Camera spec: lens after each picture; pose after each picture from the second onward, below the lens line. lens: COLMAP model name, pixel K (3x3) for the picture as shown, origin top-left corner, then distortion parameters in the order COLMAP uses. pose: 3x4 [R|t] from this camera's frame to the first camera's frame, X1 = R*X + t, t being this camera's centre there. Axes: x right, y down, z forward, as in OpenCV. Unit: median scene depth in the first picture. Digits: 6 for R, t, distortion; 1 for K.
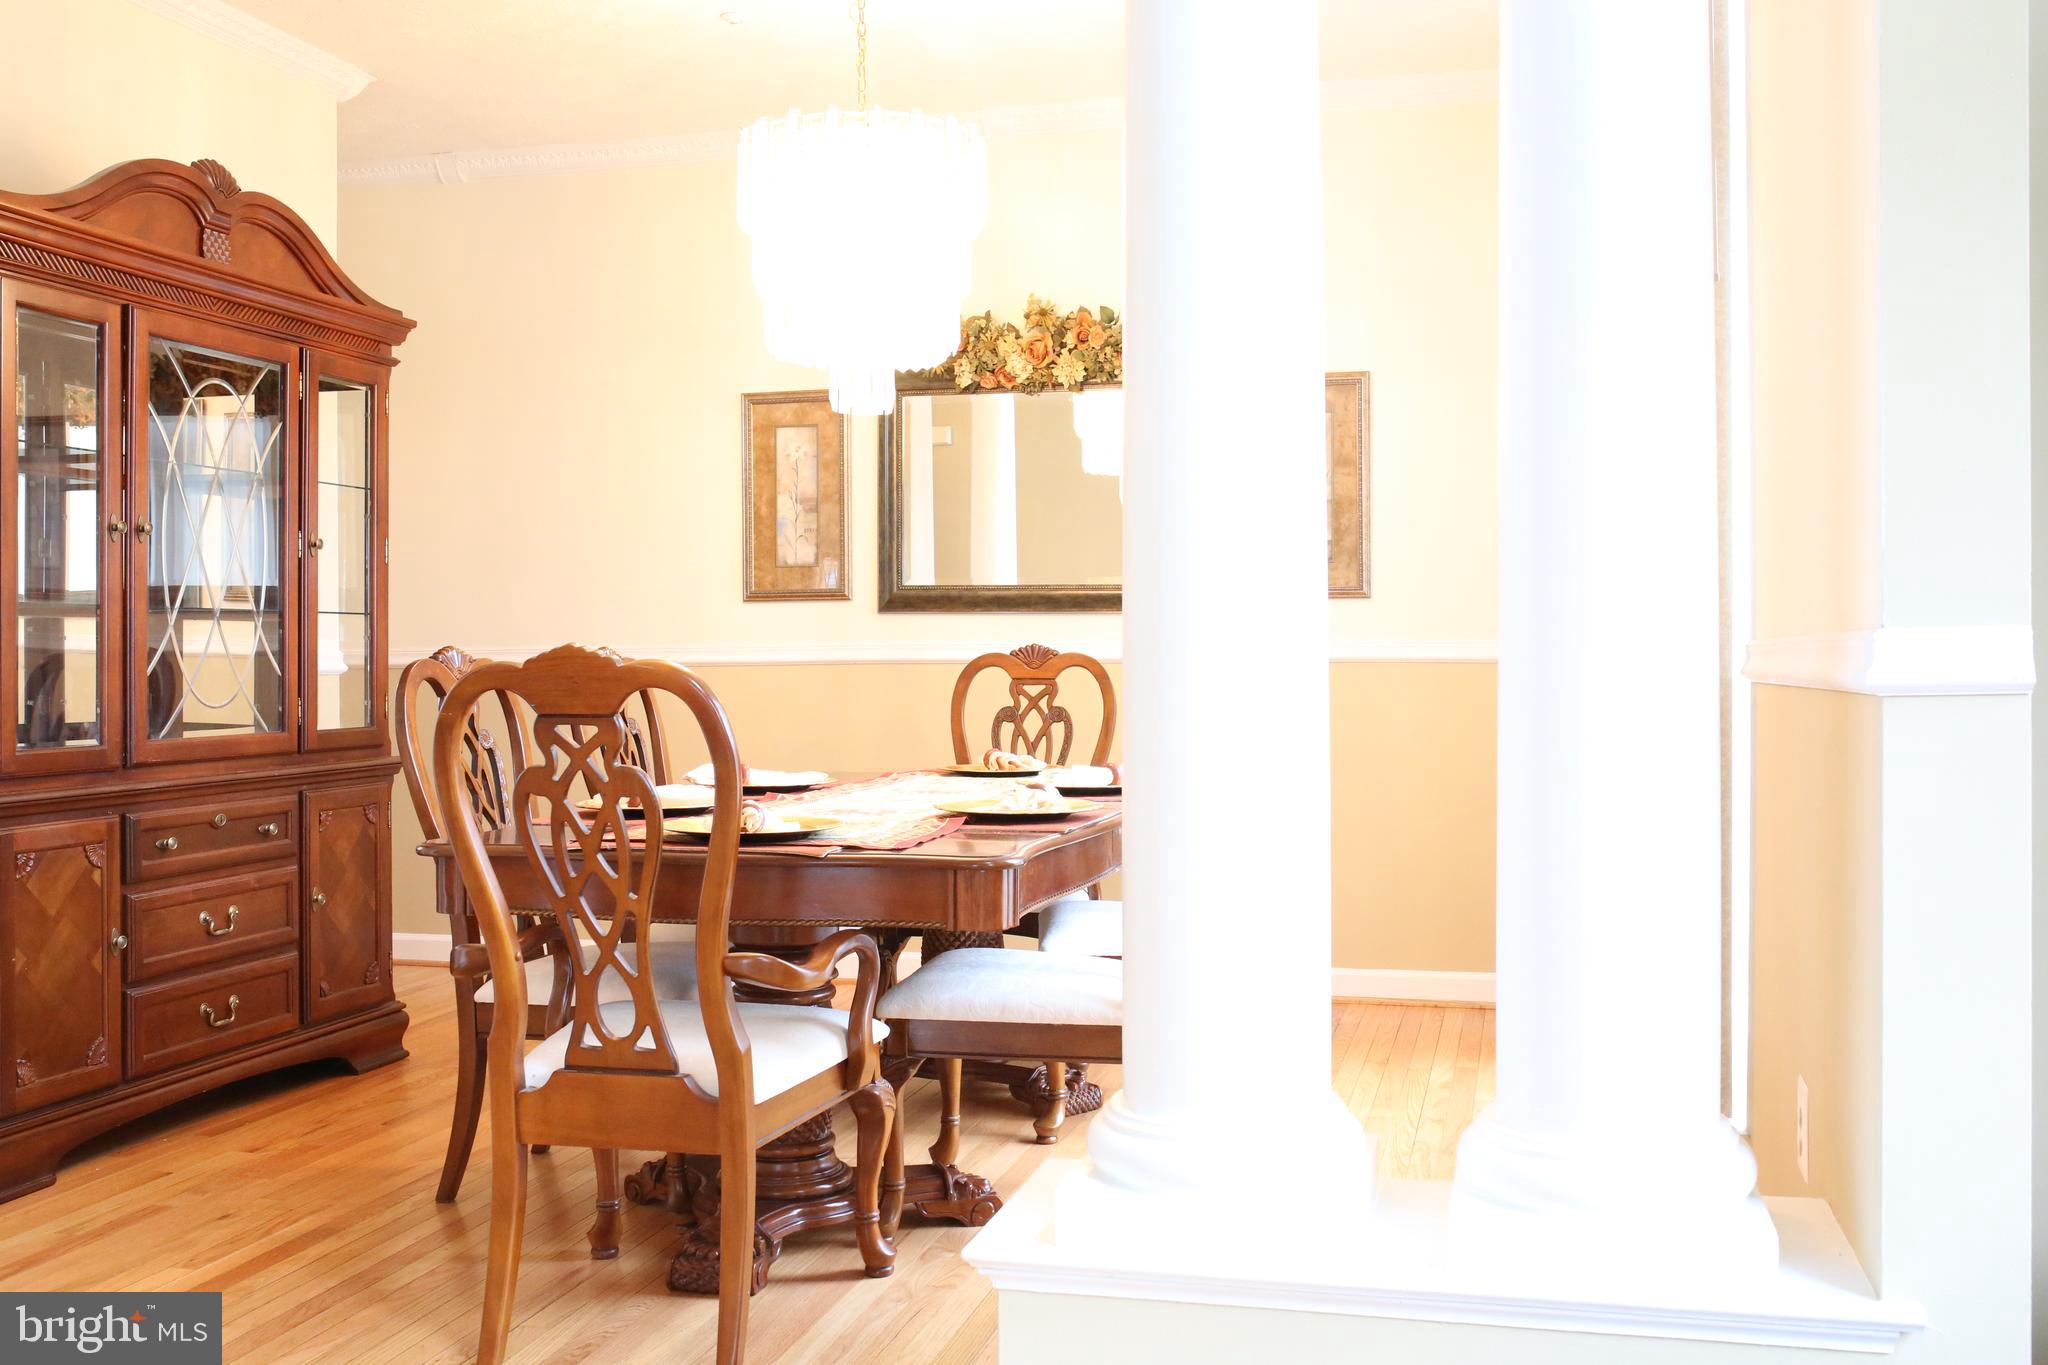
lens RADIAL K [[1932.0, 0, 1023.2], [0, 1932.0, 680.2], [0, 0, 1]] dist [-0.030019, 0.000000]
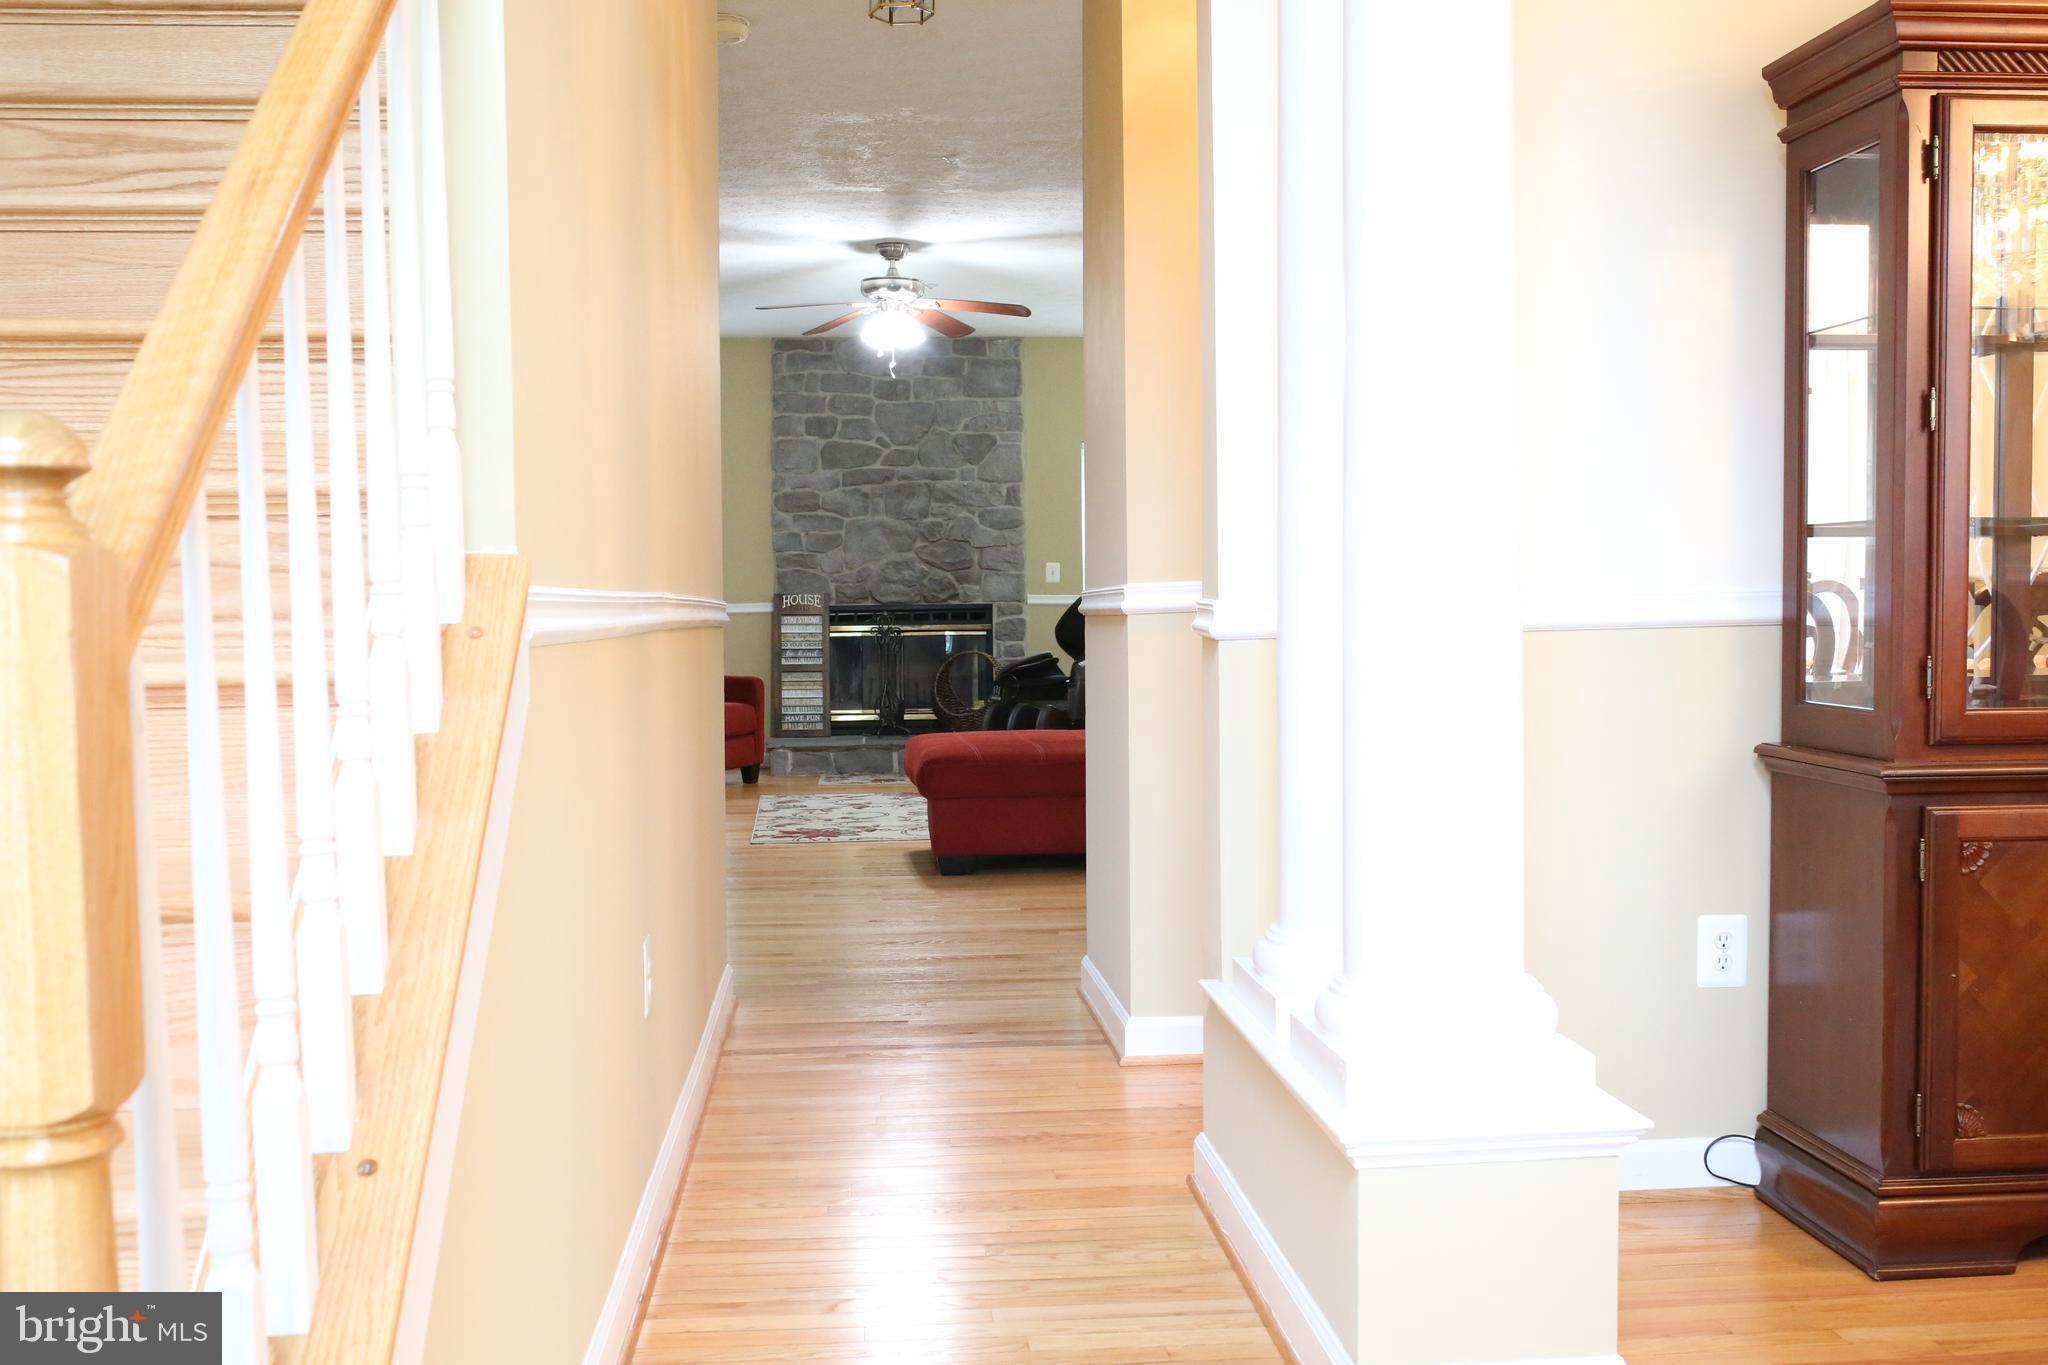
lens RADIAL K [[1932.0, 0, 1022.2], [0, 1932.0, 676.8], [0, 0, 1]] dist [-0.030019, 0.000000]
pose [[0.285840, 0.036134, -0.957596, 0.107824], [0.004293, 0.999231, 0.038987, -0.008019], [0.958268, -0.015255, 0.285465, 0.409330]]
